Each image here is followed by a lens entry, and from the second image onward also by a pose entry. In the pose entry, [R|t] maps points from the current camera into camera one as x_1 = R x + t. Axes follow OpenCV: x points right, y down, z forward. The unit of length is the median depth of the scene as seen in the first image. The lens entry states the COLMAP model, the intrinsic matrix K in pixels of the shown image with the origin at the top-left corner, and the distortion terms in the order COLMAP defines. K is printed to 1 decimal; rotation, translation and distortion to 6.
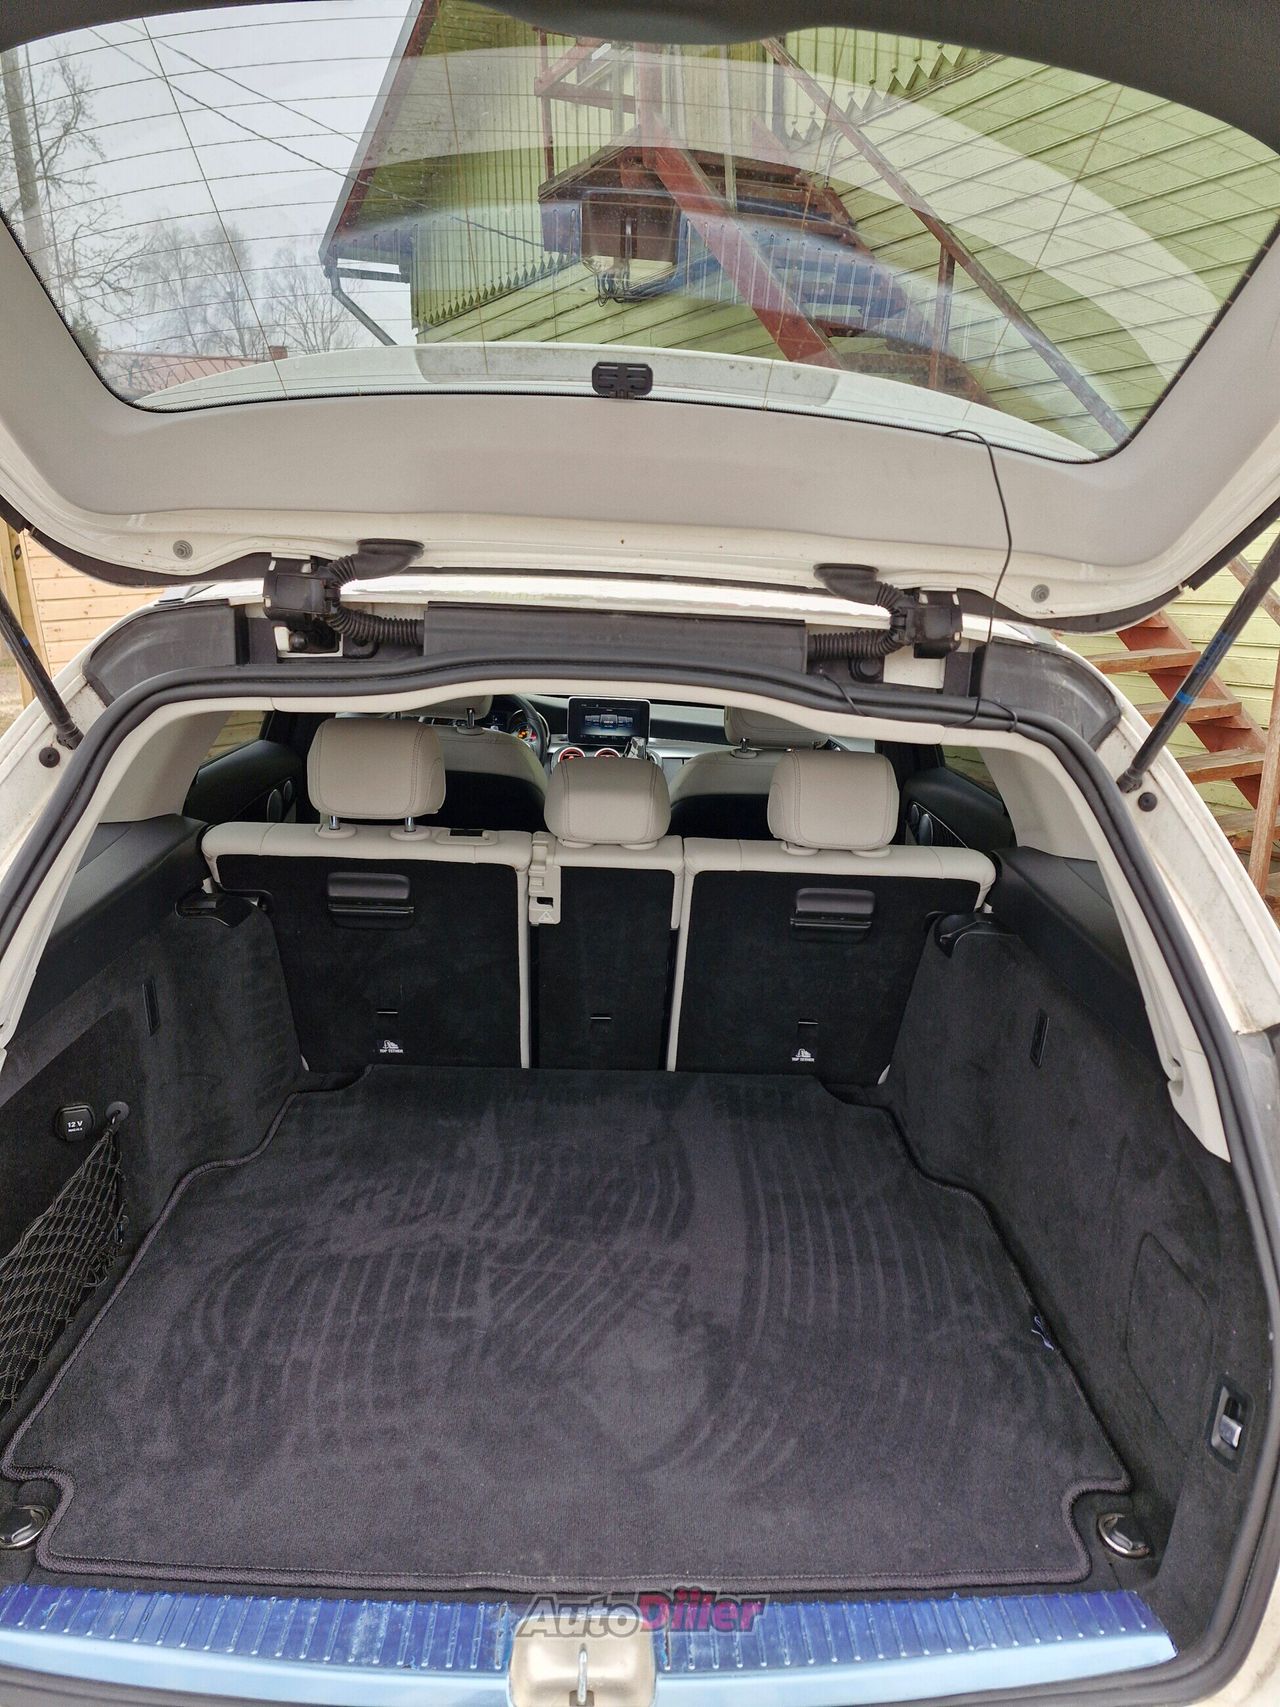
lens RADIAL K [[1130.9, 0, 640.5], [0, 1130.9, 854.6], [0, 0, 1]] dist [0.028858, -0.001992]
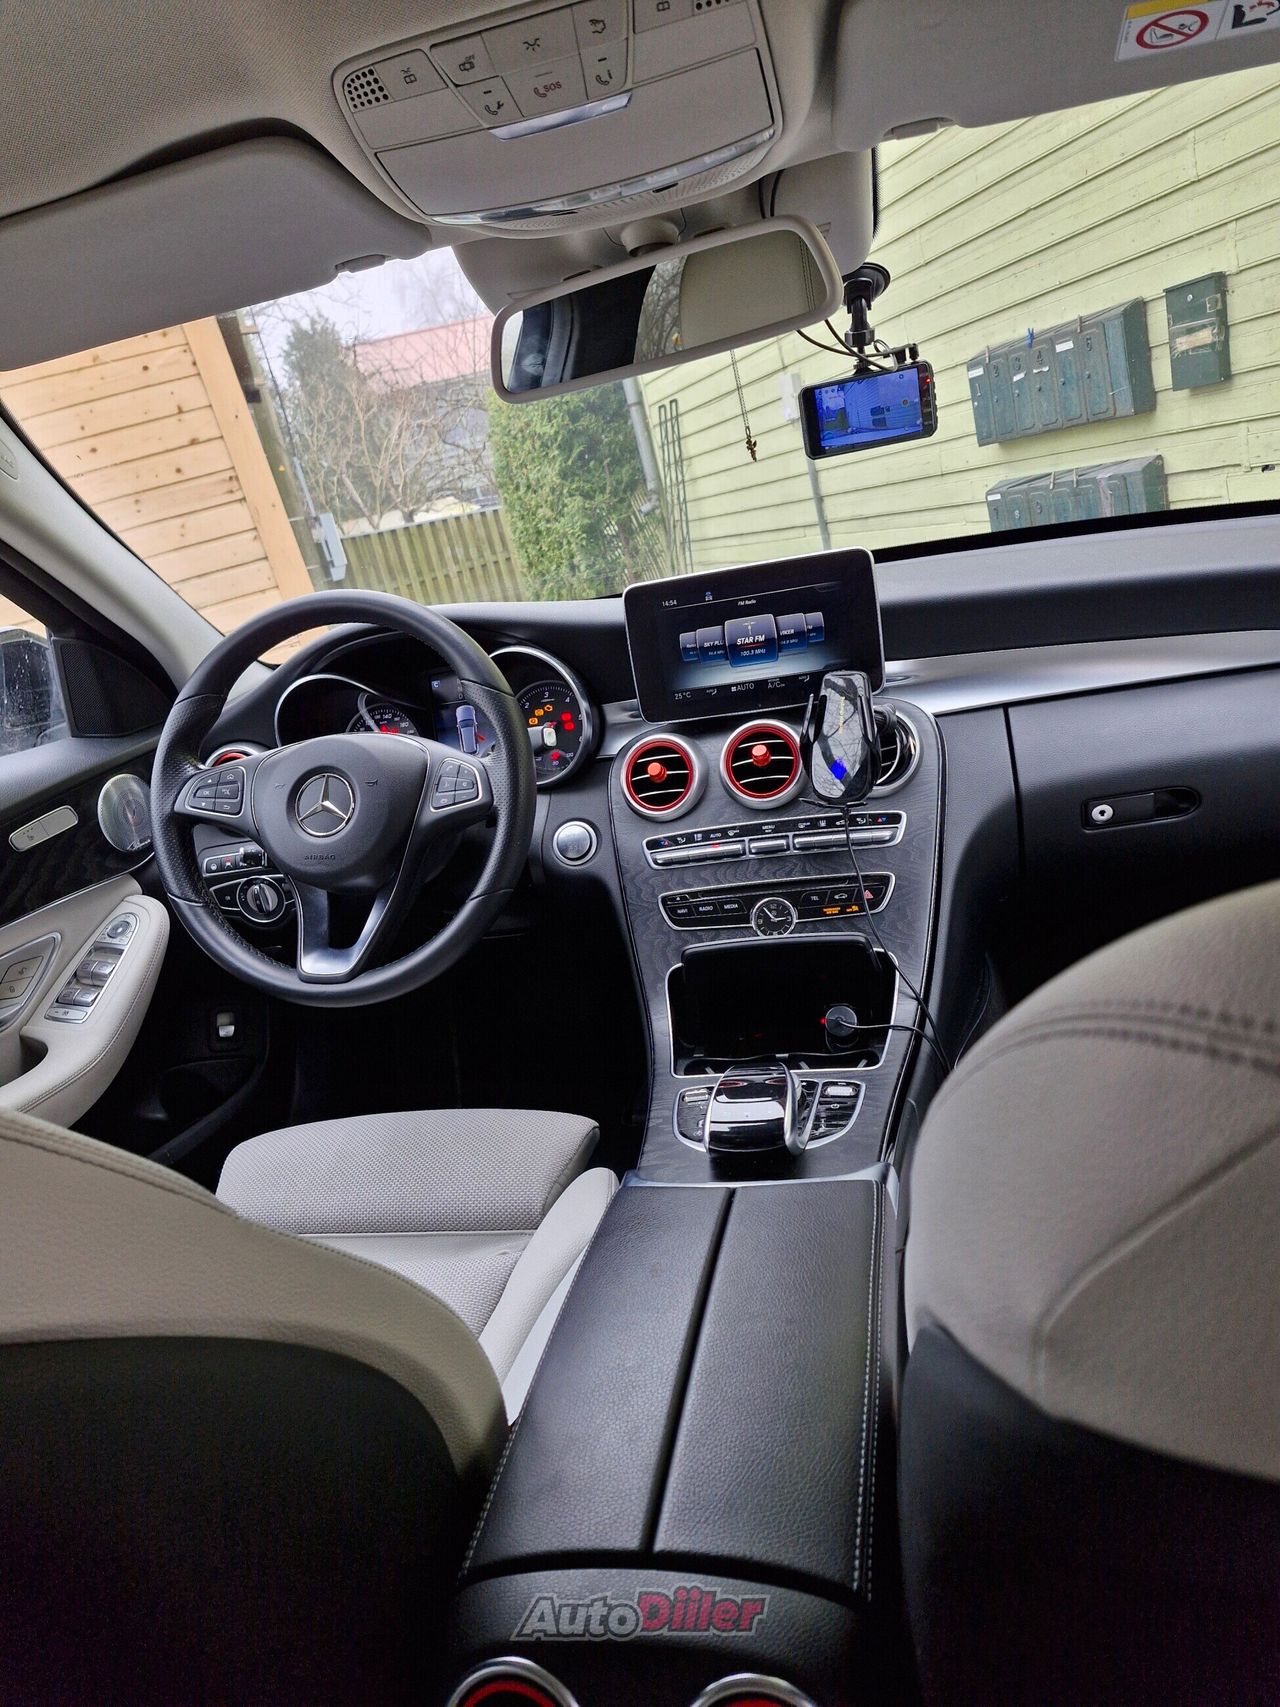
lens RADIAL K [[1130.9, 0, 639.1], [0, 1130.9, 848.2], [0, 0, 1]] dist [0.028858, -0.001992]
pose [[0.947437, -0.133688, -0.290674, 0.028501], [0.152164, 0.987470, 0.041810, -0.076123], [0.281443, -0.083842, 0.955908, 0.671759]]
